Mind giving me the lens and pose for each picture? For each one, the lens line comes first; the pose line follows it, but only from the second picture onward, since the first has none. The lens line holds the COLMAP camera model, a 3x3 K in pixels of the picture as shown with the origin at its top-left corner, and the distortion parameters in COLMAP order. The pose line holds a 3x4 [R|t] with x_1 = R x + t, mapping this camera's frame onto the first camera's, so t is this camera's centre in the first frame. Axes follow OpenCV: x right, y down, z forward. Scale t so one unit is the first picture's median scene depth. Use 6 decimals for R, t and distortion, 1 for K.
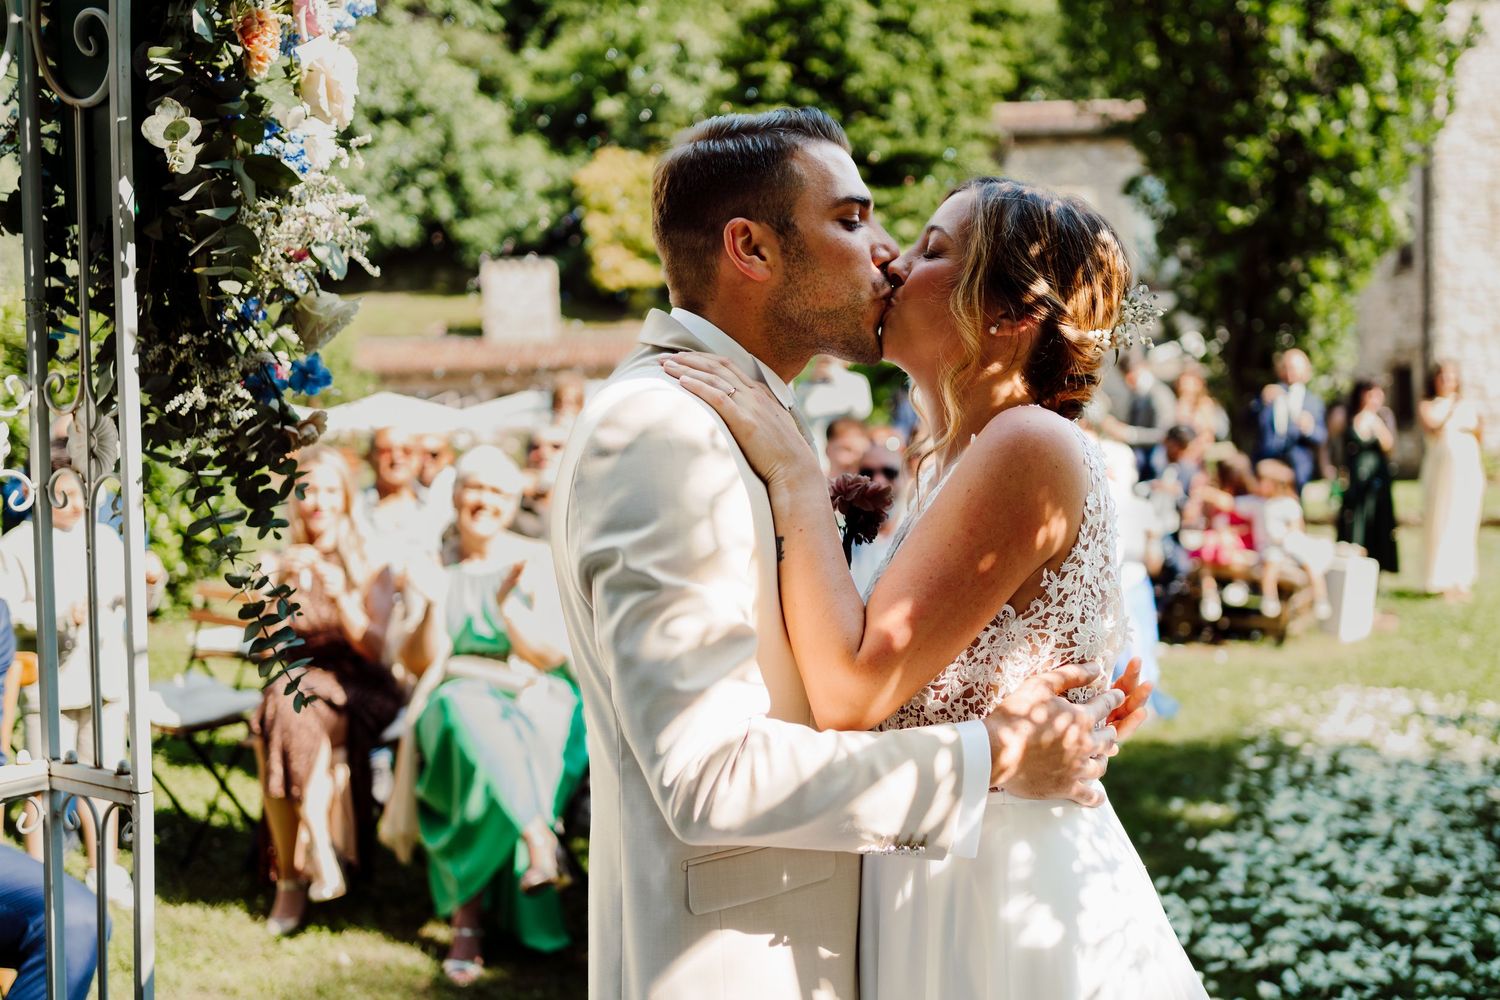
lens RADIAL K [[1727.5, 0, 835.3], [0, 1727.5, 523.5], [0, 0, 1]] dist [0.027443, 0.000000]
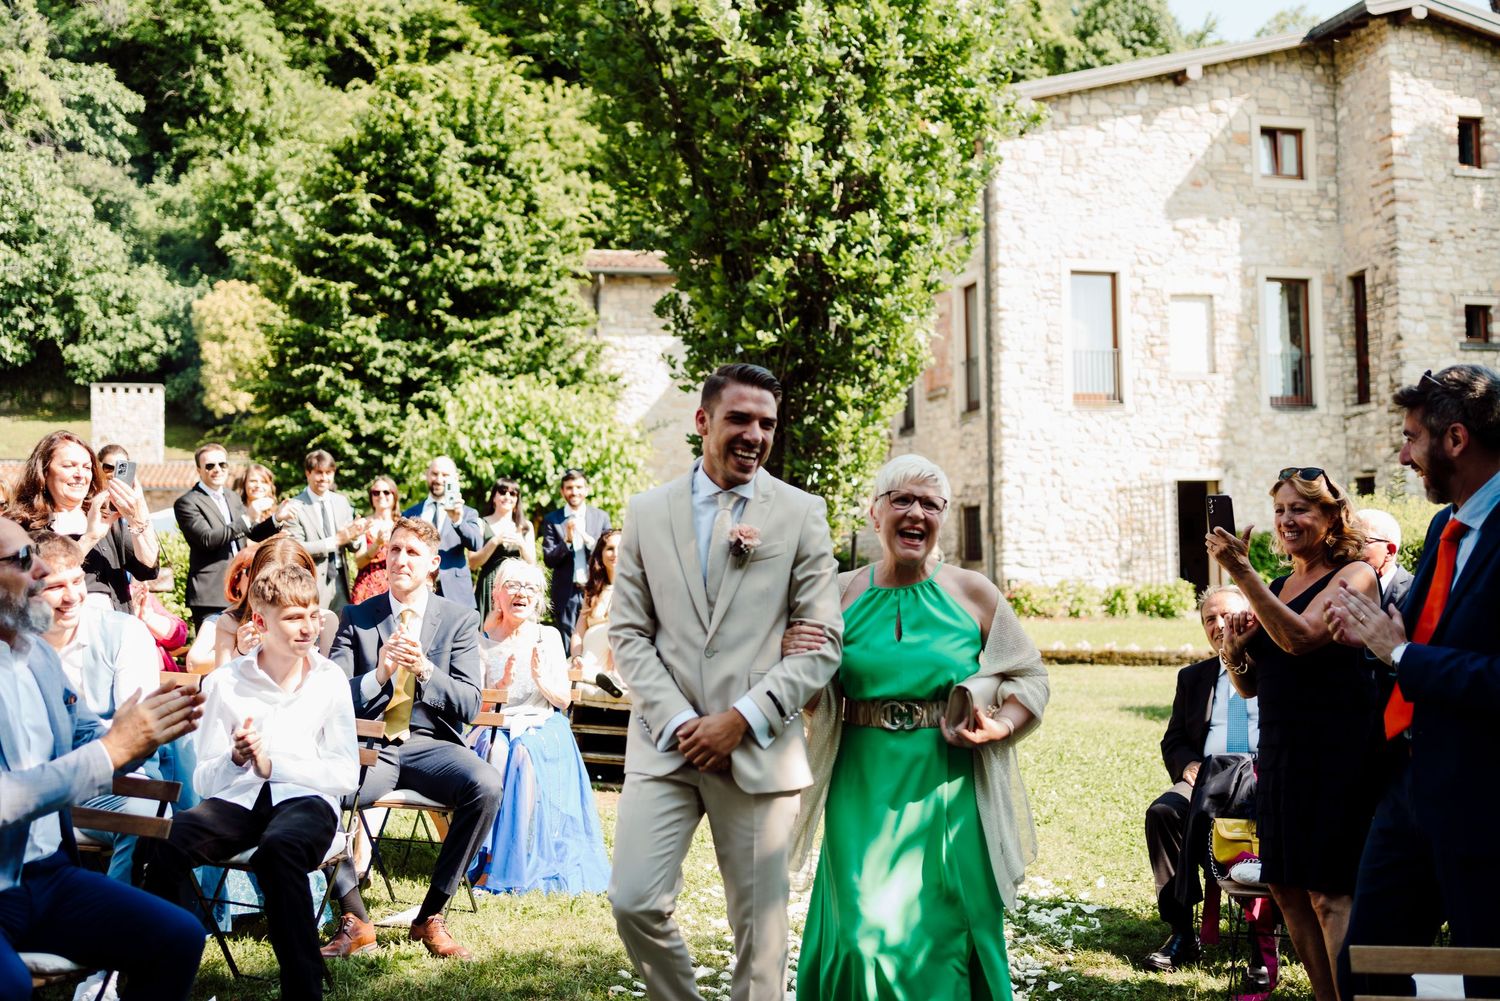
lens RADIAL K [[1633.2, 0, 737.3], [0, 1633.2, 470.5], [0, 0, 1]] dist [0.027296, 0.000000]
pose [[0.987814, 0.026604, 0.153349, 0.076835], [-0.009186, 0.993531, -0.113190, -0.000406], [-0.155369, 0.110402, 0.981668, 0.110106]]
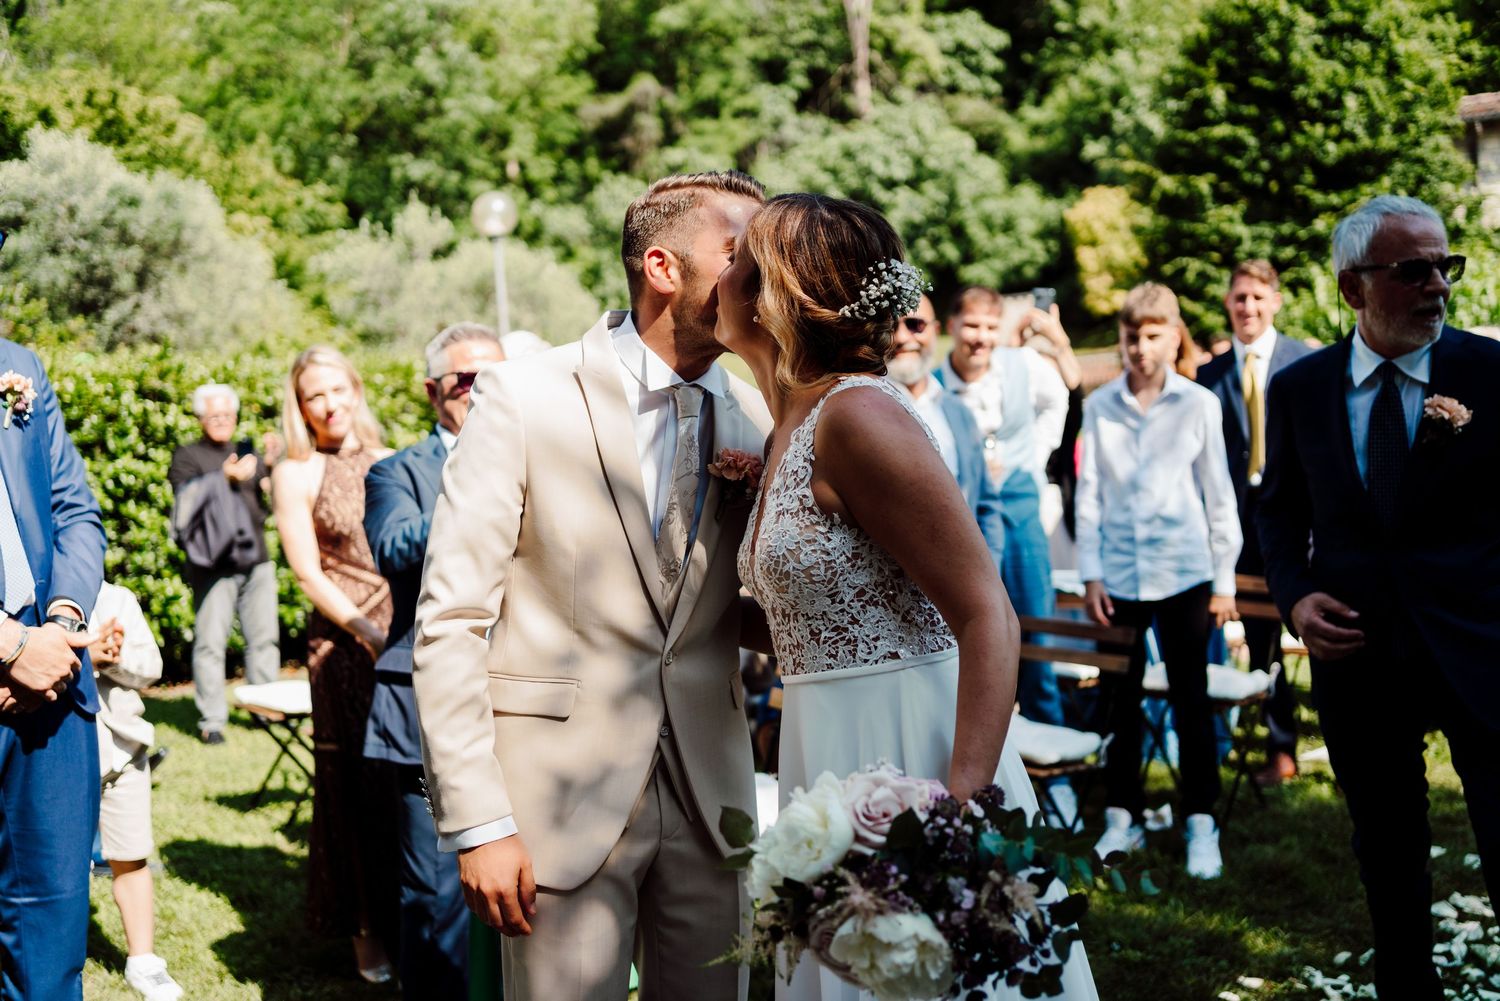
lens RADIAL K [[1555.0, 0, 751.7], [0, 1555.0, 467.3], [0, 0, 1]] dist [0.031108, 0.000000]
pose [[0.929008, -0.049292, -0.366761, 0.077073], [0.033466, 0.998219, -0.049390, 0.000701], [0.368542, 0.033609, 0.929003, 0.068298]]
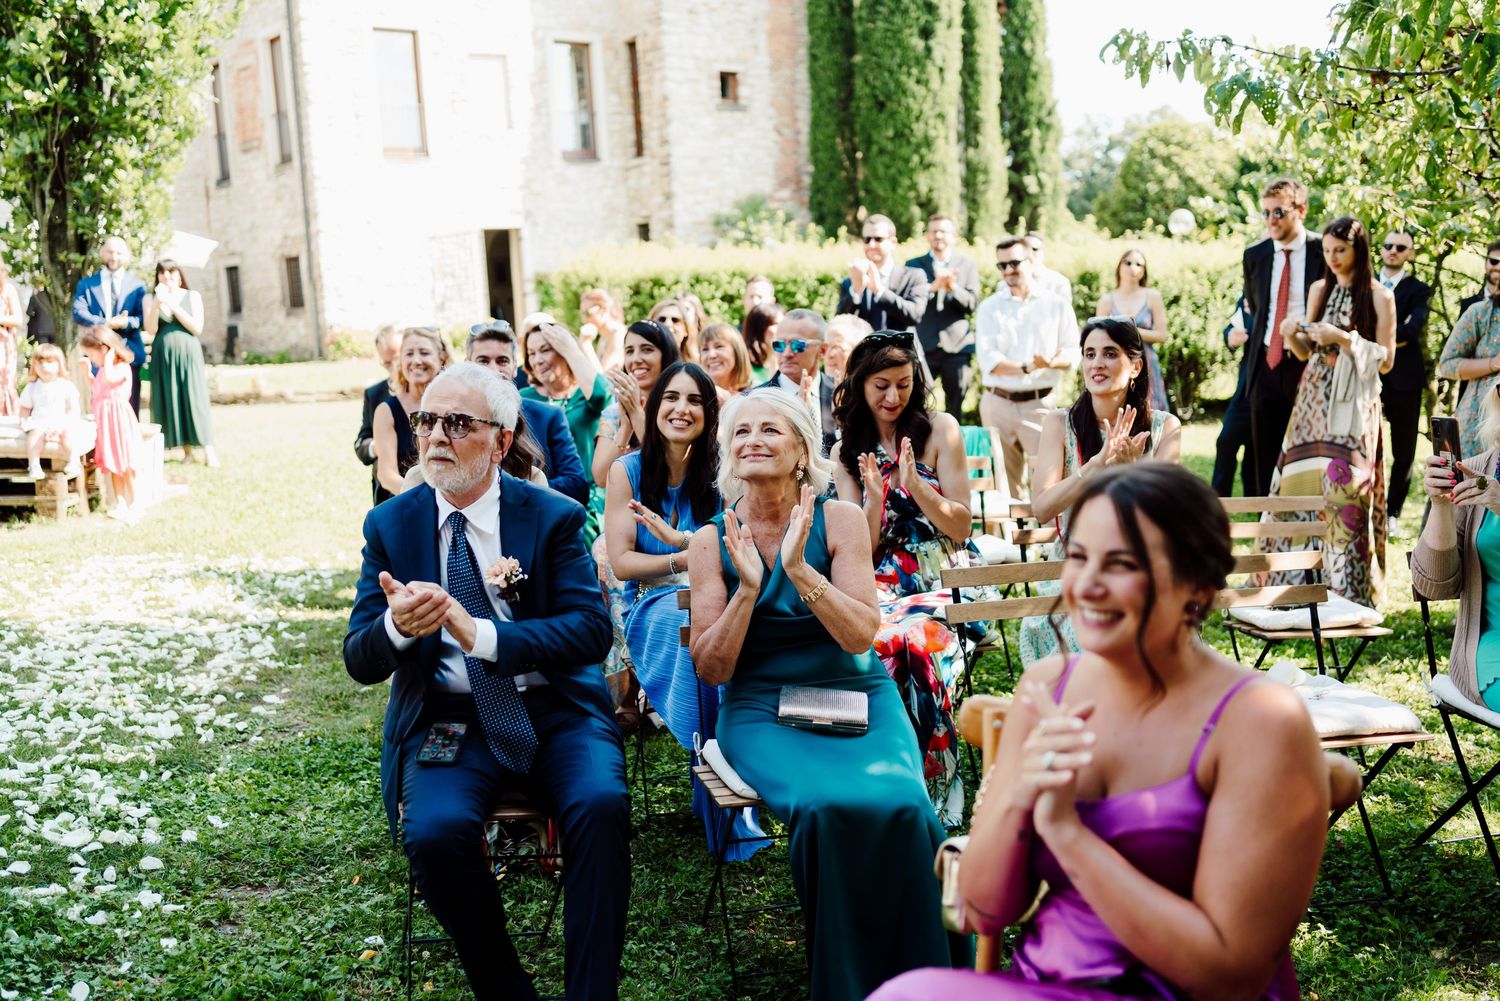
lens RADIAL K [[1555.0, 0, 764.2], [0, 1555.0, 476.5], [0, 0, 1]] dist [0.031108, 0.000000]
pose [[0.840398, -0.077157, 0.536450, 0.081399], [0.052932, 0.996767, 0.060440, 0.007633], [-0.539379, -0.022398, 0.841765, 0.008550]]
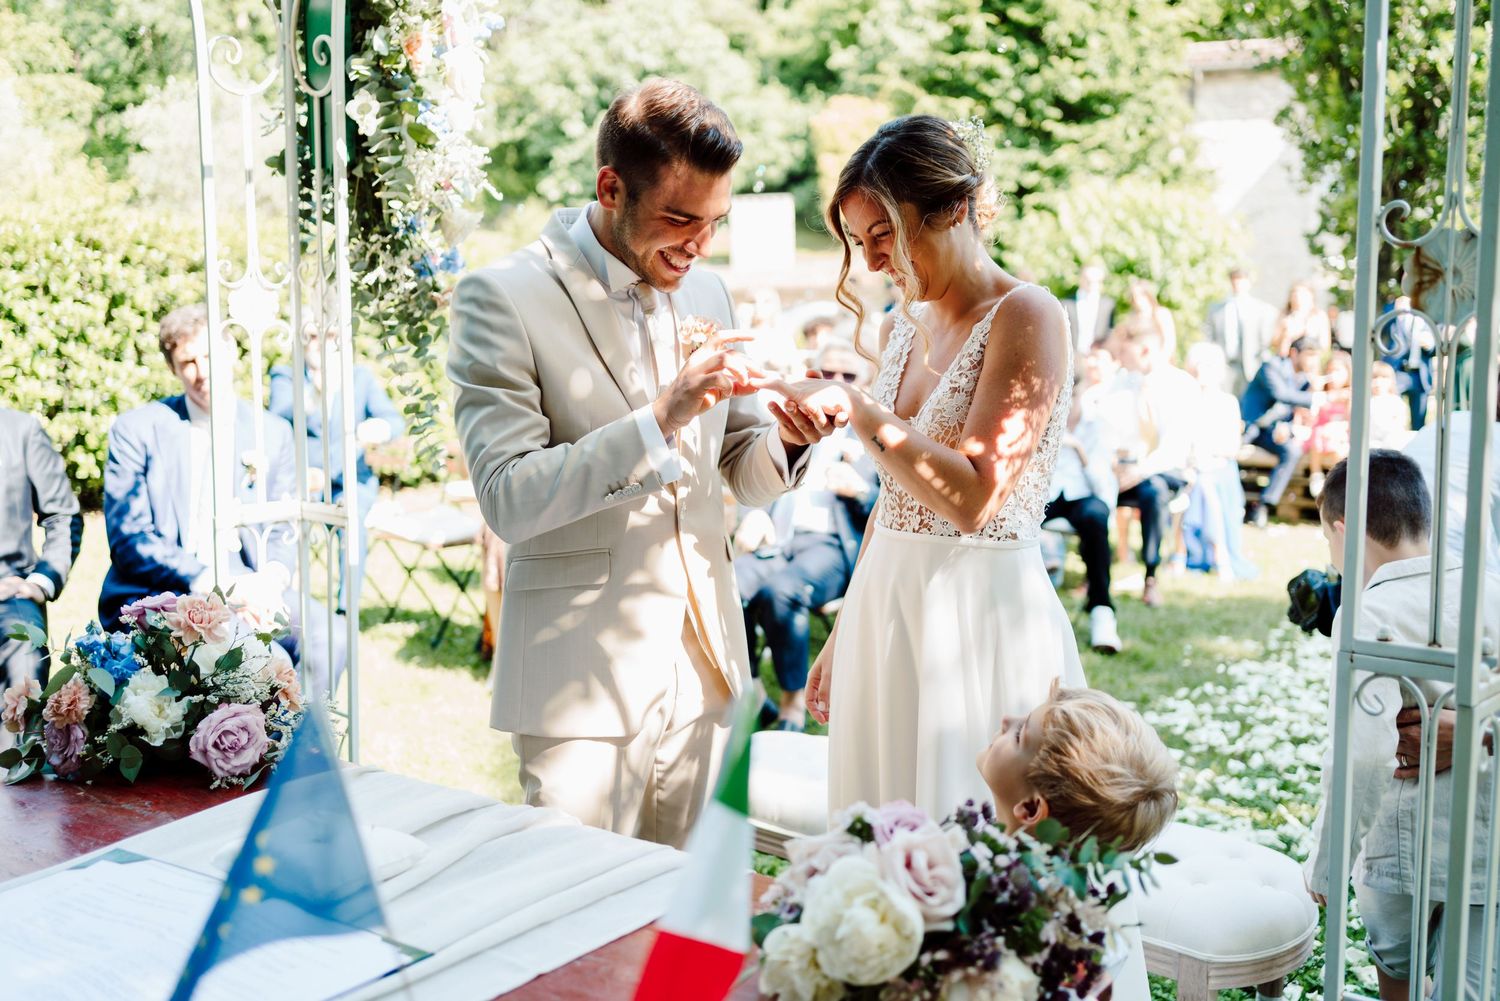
lens RADIAL K [[1555.0, 0, 743.5], [0, 1555.0, 480.9], [0, 0, 1]] dist [0.031108, 0.000000]
pose [[0.980707, 0.019791, -0.194480, 0.035048], [-0.013850, 0.999396, 0.031860, 0.009626], [0.194993, -0.028552, 0.980389, -0.051433]]
